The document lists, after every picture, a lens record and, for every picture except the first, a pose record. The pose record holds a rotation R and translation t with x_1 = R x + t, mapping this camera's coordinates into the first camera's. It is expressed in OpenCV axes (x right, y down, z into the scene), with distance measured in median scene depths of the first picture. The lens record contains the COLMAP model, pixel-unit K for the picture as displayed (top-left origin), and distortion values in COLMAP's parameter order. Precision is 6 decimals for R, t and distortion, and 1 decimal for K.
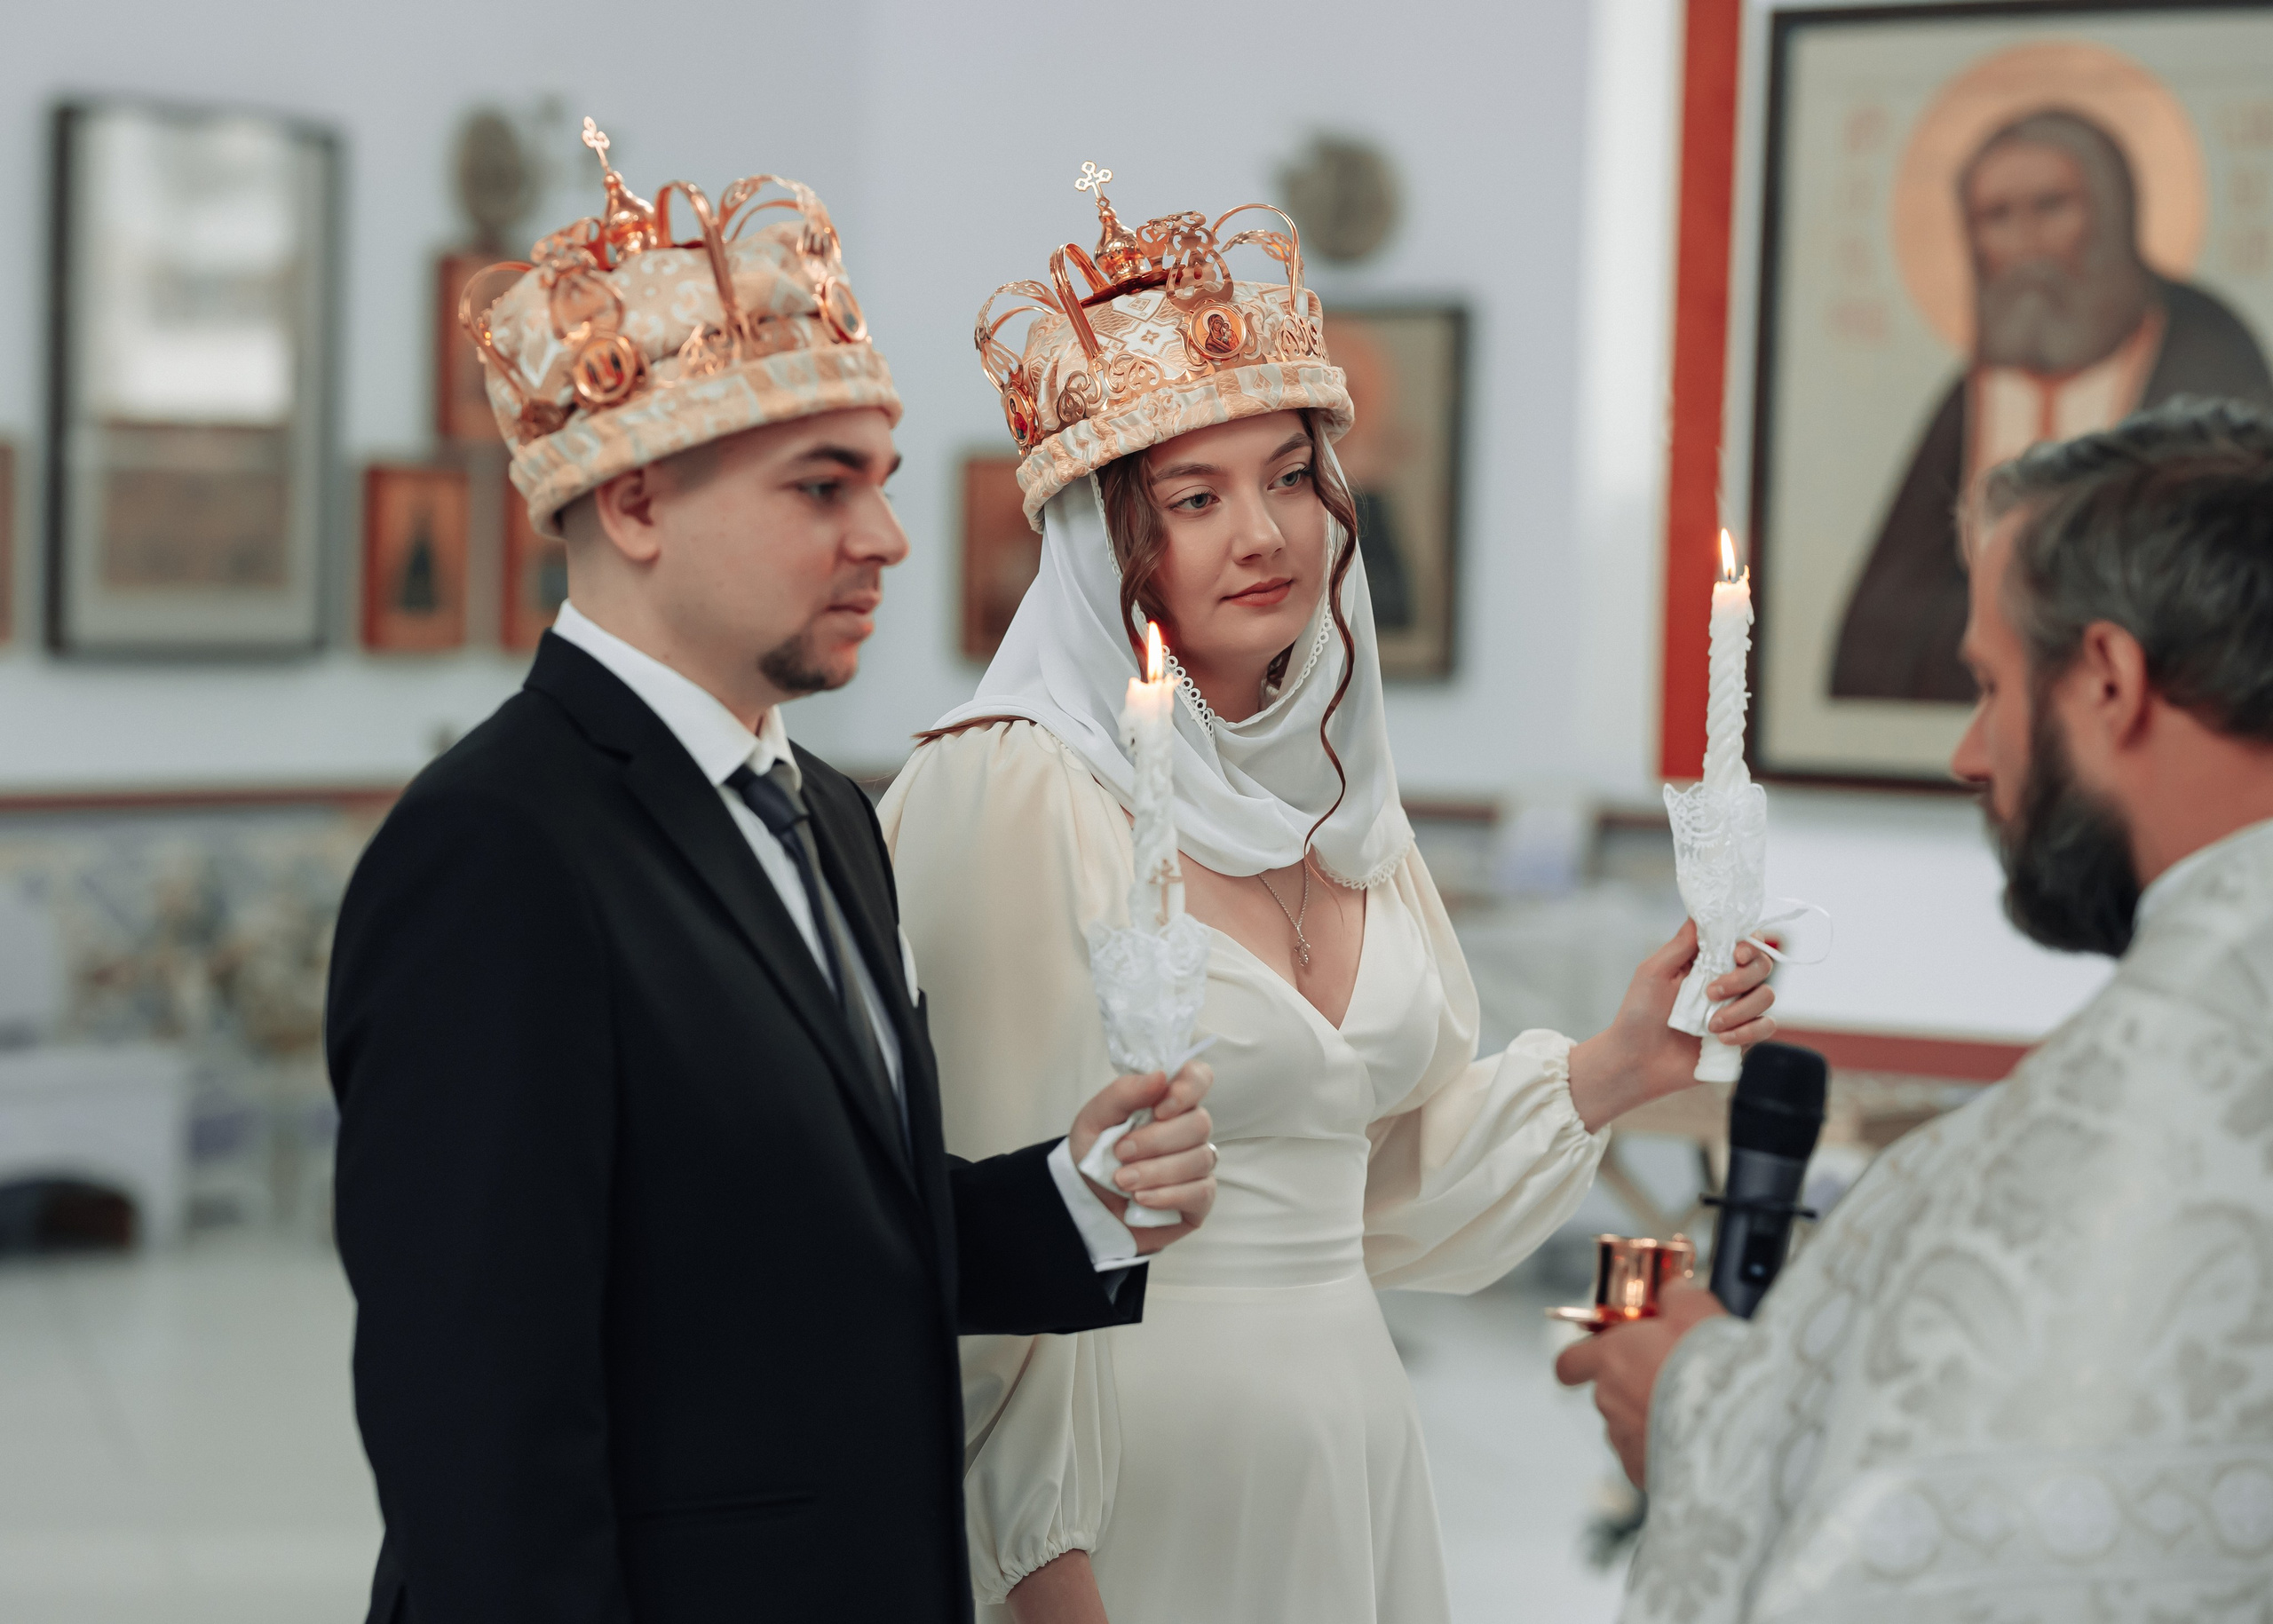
lens RADIAL K [[6340.7, 0, 1131.8], [0, 6340.7, 808.8], [0, 0, 1]] dist [-0.134812, 0.000000]
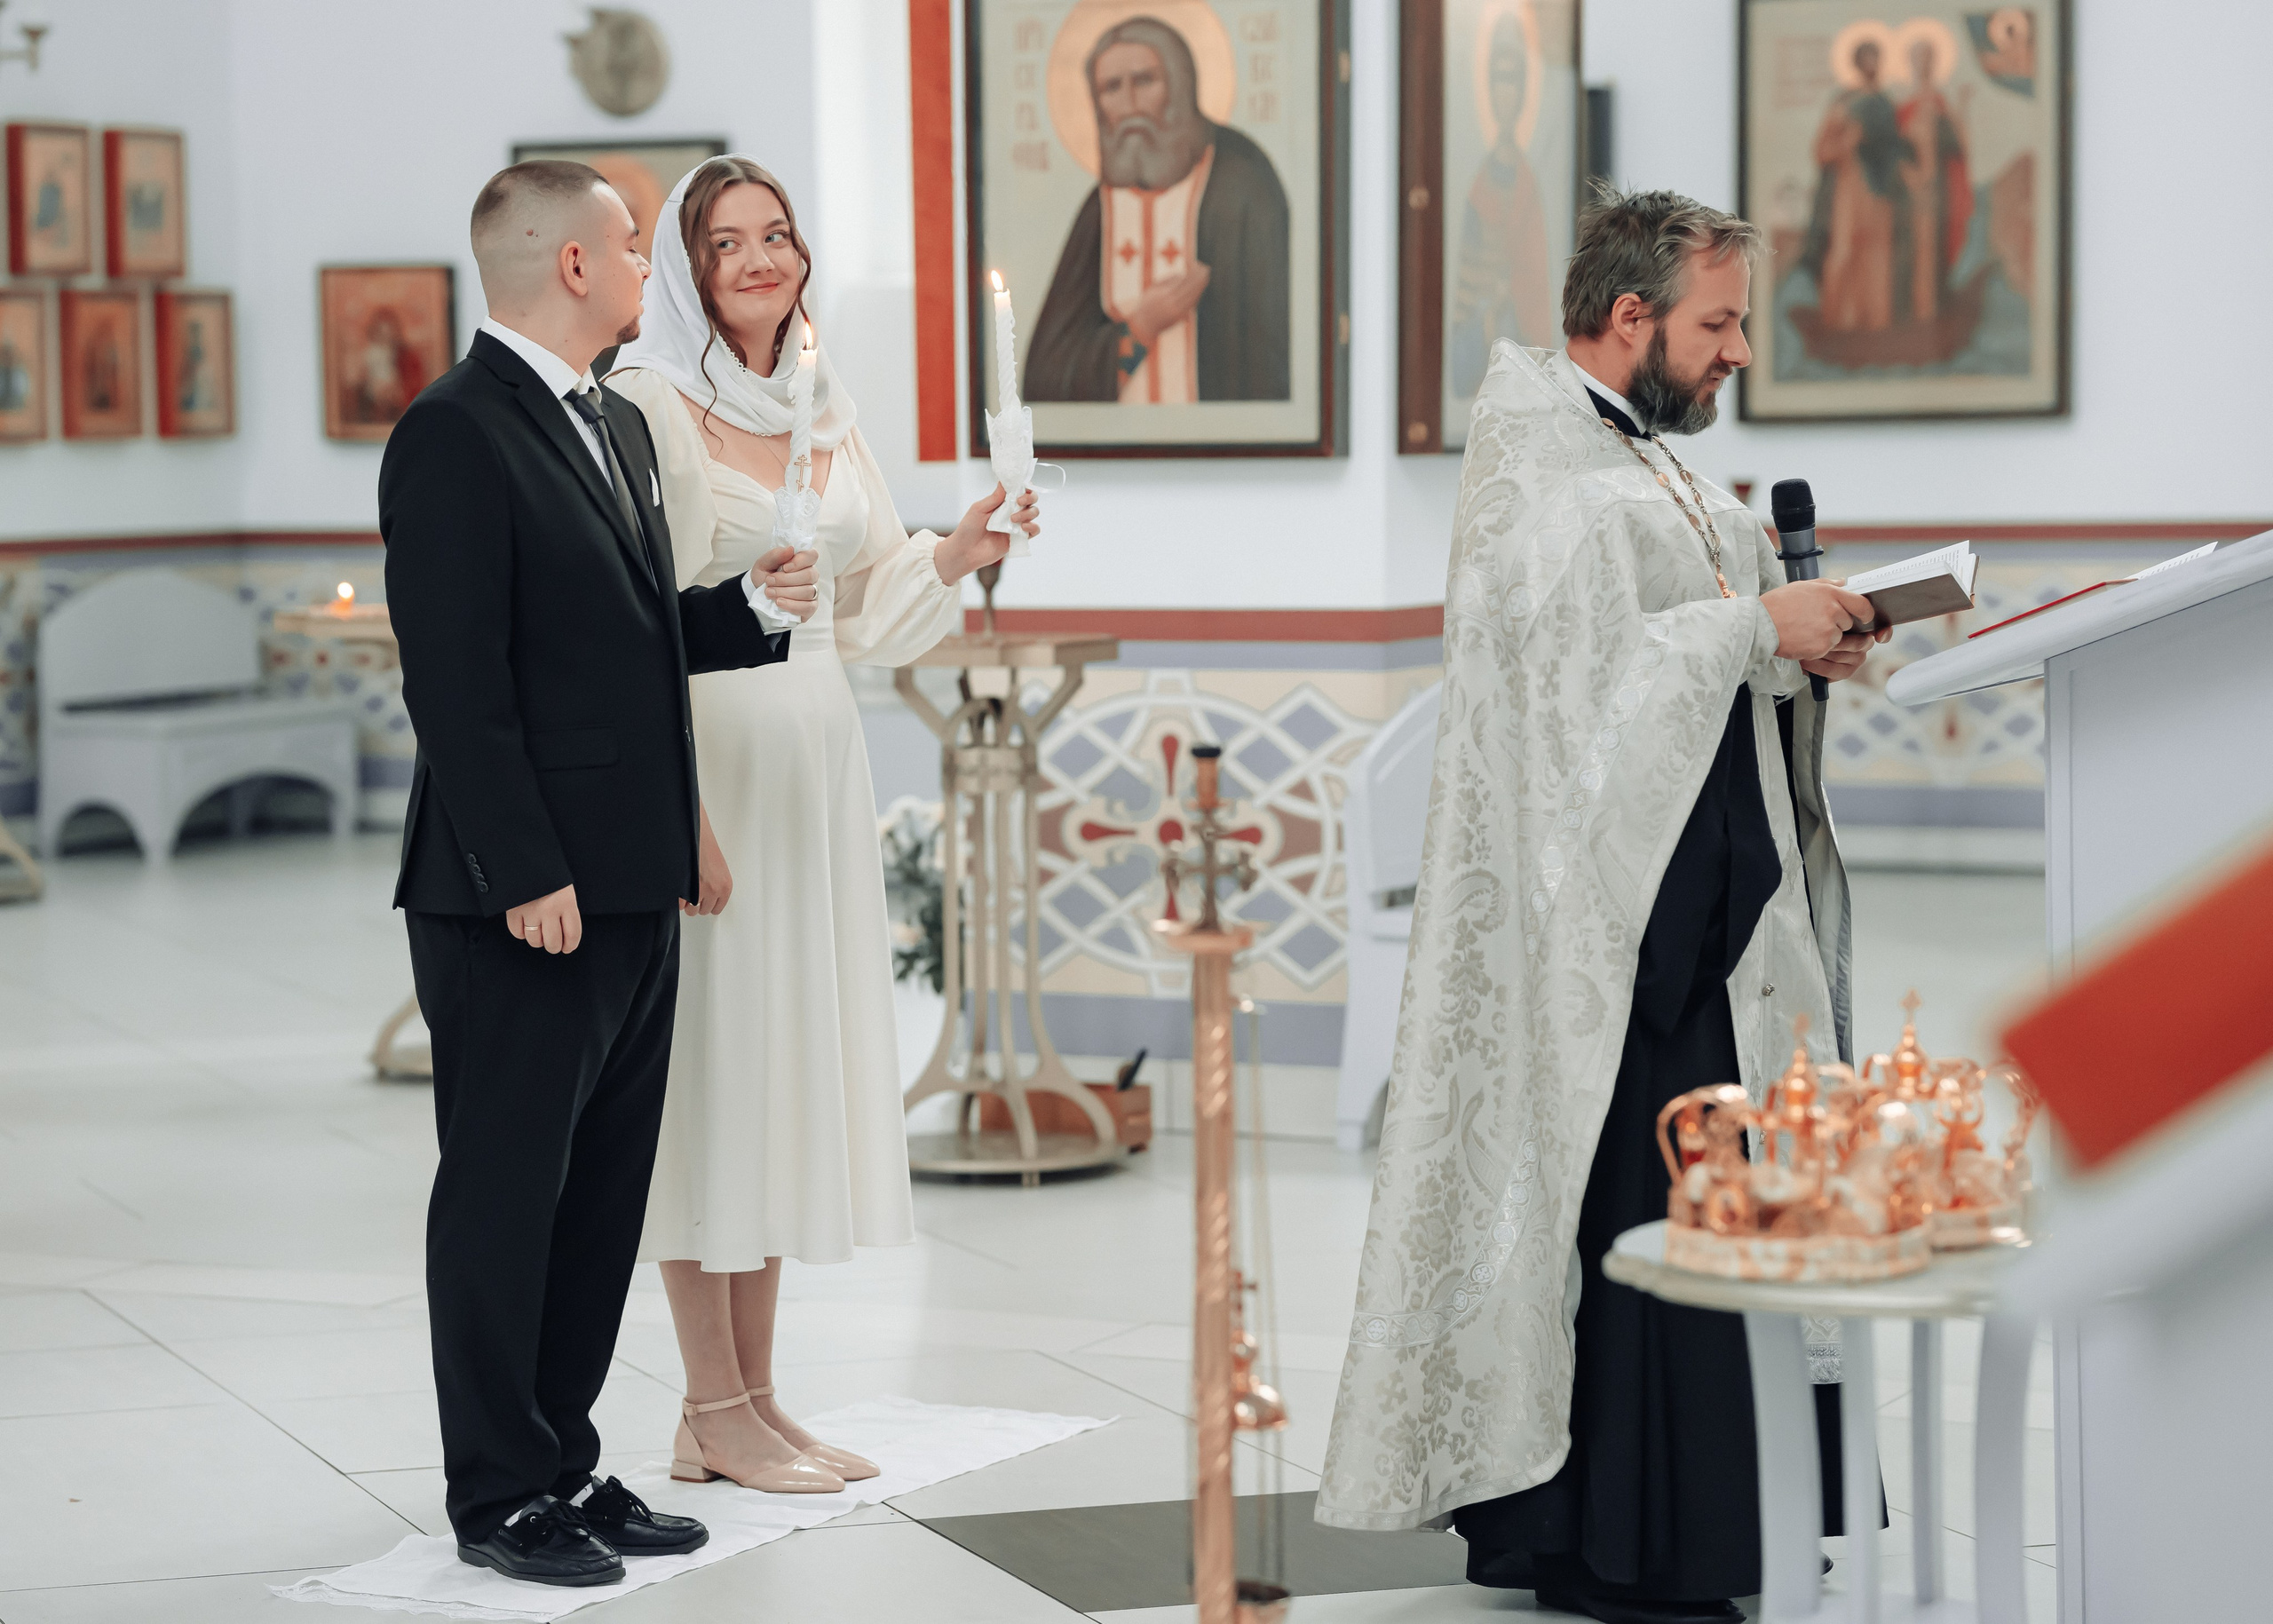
lens RADIAL K [[6340.7, 0, 1130.0], [0, 6340.7, 821.6], [0, 0, 1]] dist [-0.134812, 0.000000]
pose [[0.990422, -0.042370, 0.131413, -0.147003], [0.038267, 0.998703, 0.033587, 0.068077], [-0.132666, -0.028237, 0.990759, -1.075165]]
